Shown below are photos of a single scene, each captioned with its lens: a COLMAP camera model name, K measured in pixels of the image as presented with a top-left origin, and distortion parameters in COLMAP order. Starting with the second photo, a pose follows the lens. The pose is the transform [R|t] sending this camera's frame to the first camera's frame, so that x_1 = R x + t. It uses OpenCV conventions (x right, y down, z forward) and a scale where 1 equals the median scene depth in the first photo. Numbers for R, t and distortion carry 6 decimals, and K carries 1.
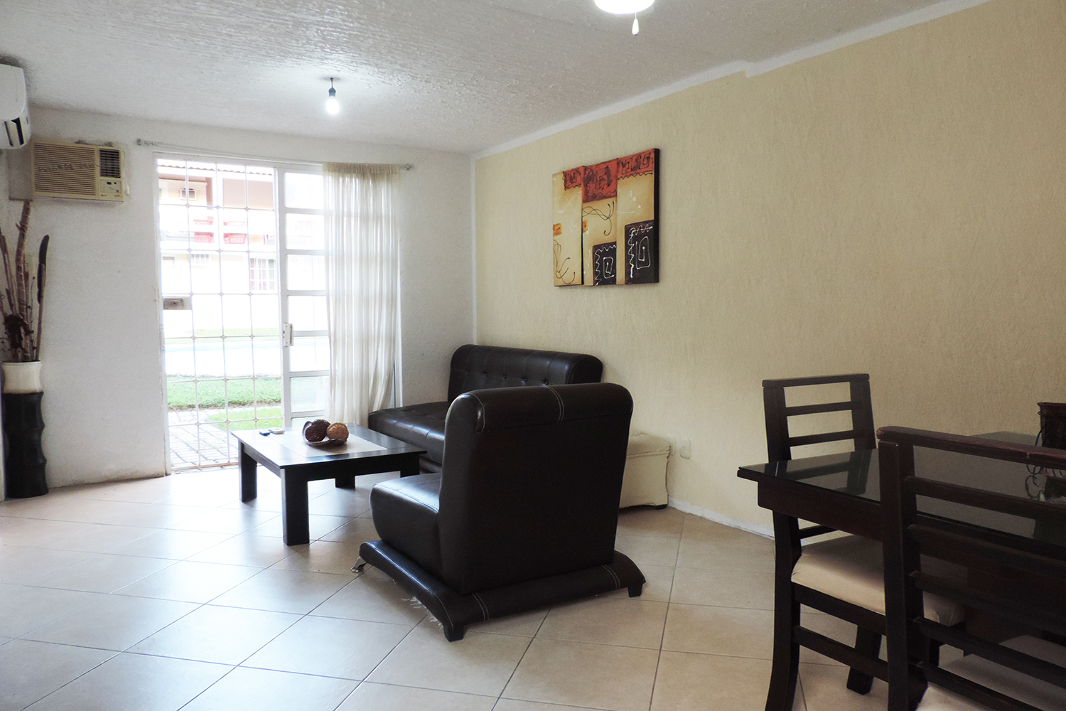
lens RADIAL K [[754.6, 0, 533.0], [0, 754.6, 355.5], [0, 0, 1]] dist [-0.007739, -0.001164]
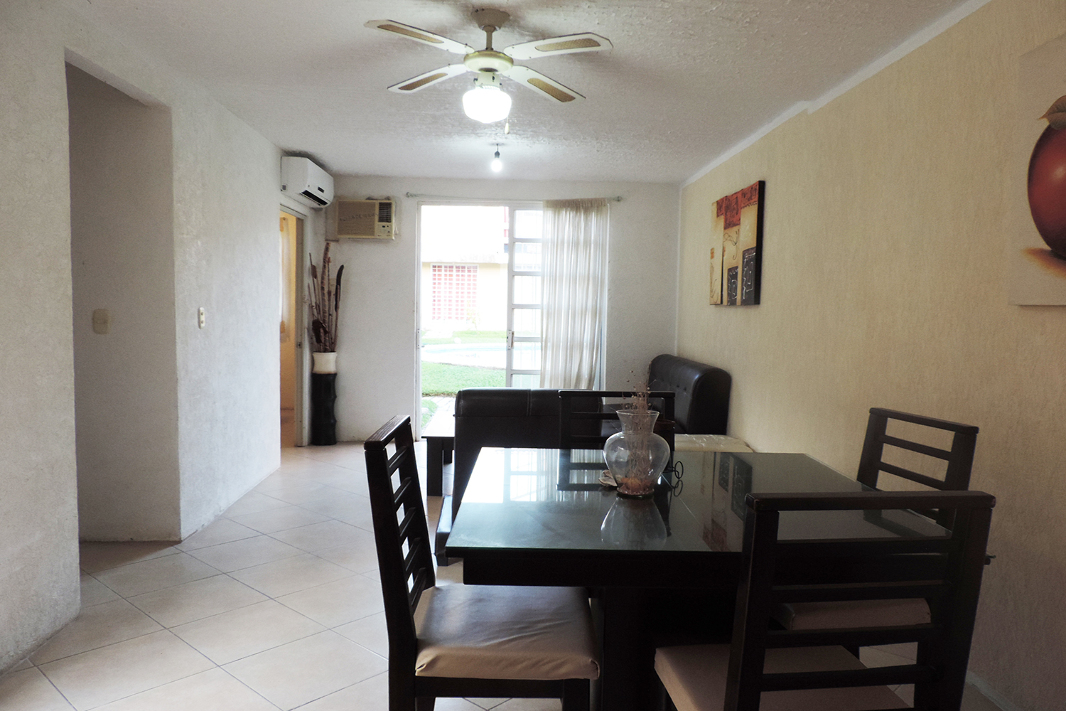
lens RADIAL K [[740.4, 0, 579.8], [0, 740.4, 355.1], [0, 0, 1]] dist [-0.001815, -0.000700]
pose [[0.891338, 0.045316, -0.451069, 0.387766], [-0.046956, 0.998868, 0.007561, -0.019054], [0.450901, 0.014441, 0.892457, -0.054997]]
